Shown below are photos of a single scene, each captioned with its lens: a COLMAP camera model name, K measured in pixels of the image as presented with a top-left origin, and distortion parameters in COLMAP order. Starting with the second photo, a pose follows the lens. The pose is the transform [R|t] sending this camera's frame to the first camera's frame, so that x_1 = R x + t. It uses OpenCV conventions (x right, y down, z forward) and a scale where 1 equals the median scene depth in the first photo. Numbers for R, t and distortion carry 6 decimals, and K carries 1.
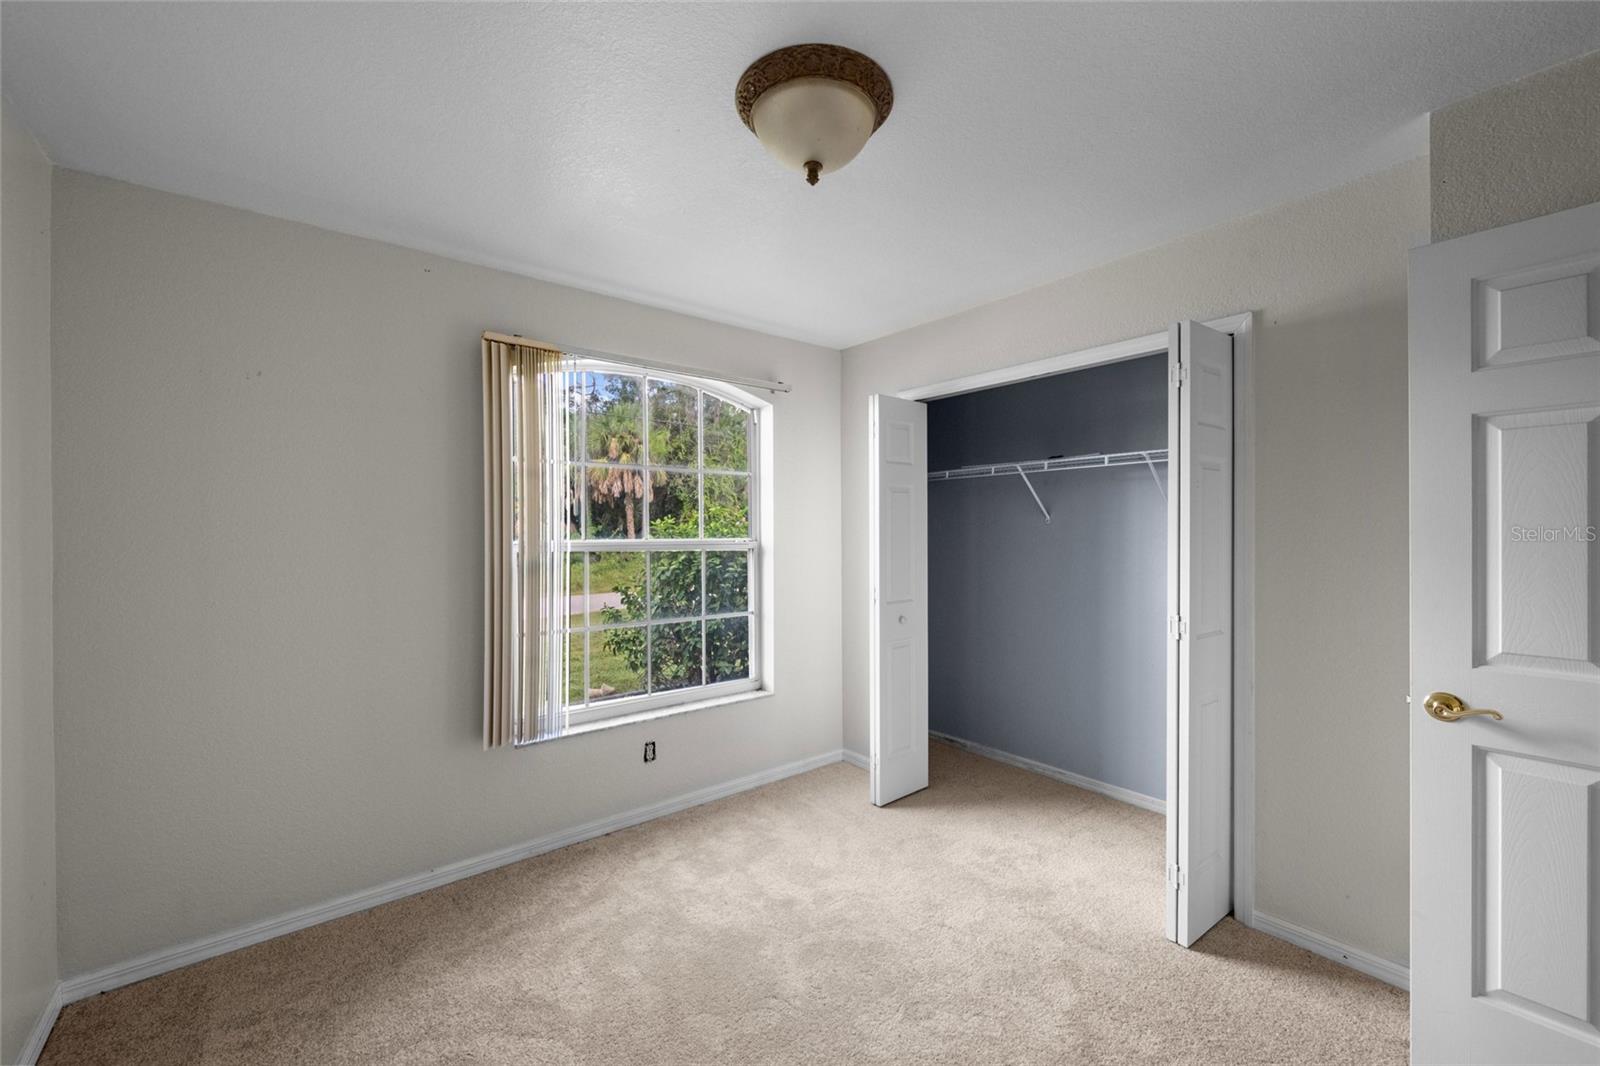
lens RADIAL K [[638.5, 0, 800.0], [0, 638.5, 533.0], [0, 0, 1]] dist [0.001543, -0.000242]
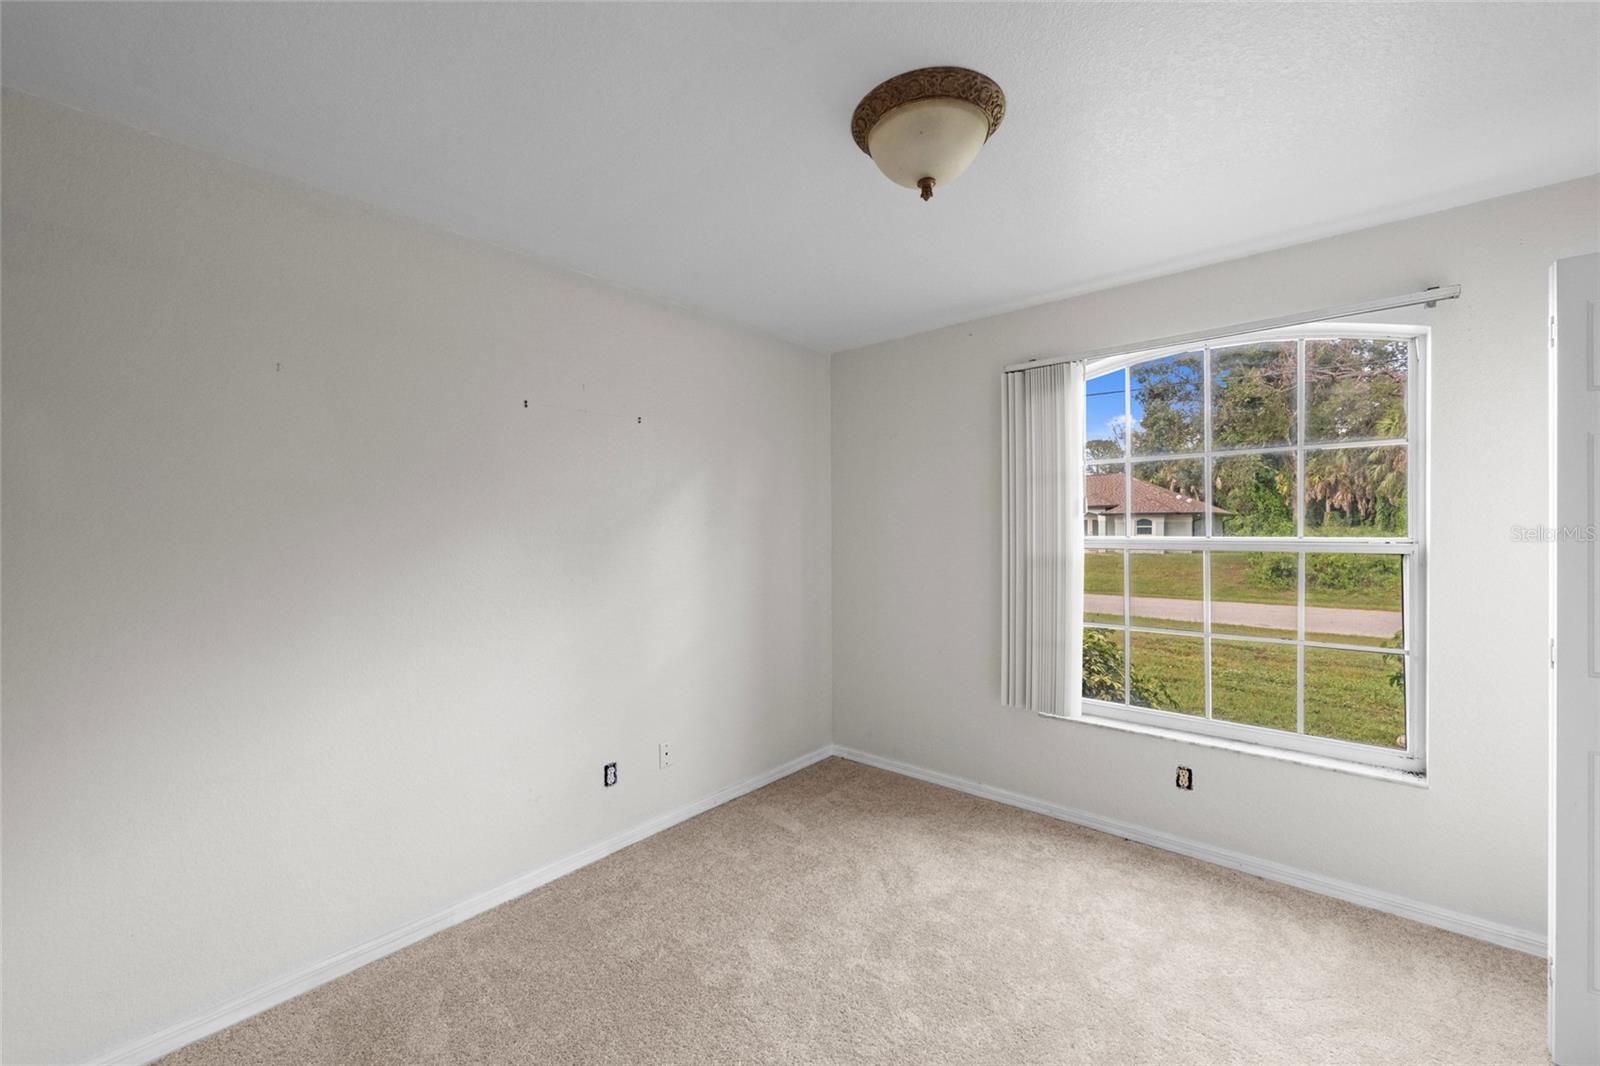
lens RADIAL K [[638.5, 0, 800.0], [0, 638.5, 533.0], [0, 0, 1]] dist [0.001543, -0.000242]
pose [[0.175346, 0.009353, -0.984462, 0.585925], [0.001547, 0.999951, 0.009775, -0.006124], [0.984506, -0.003237, 0.175323, 0.351749]]
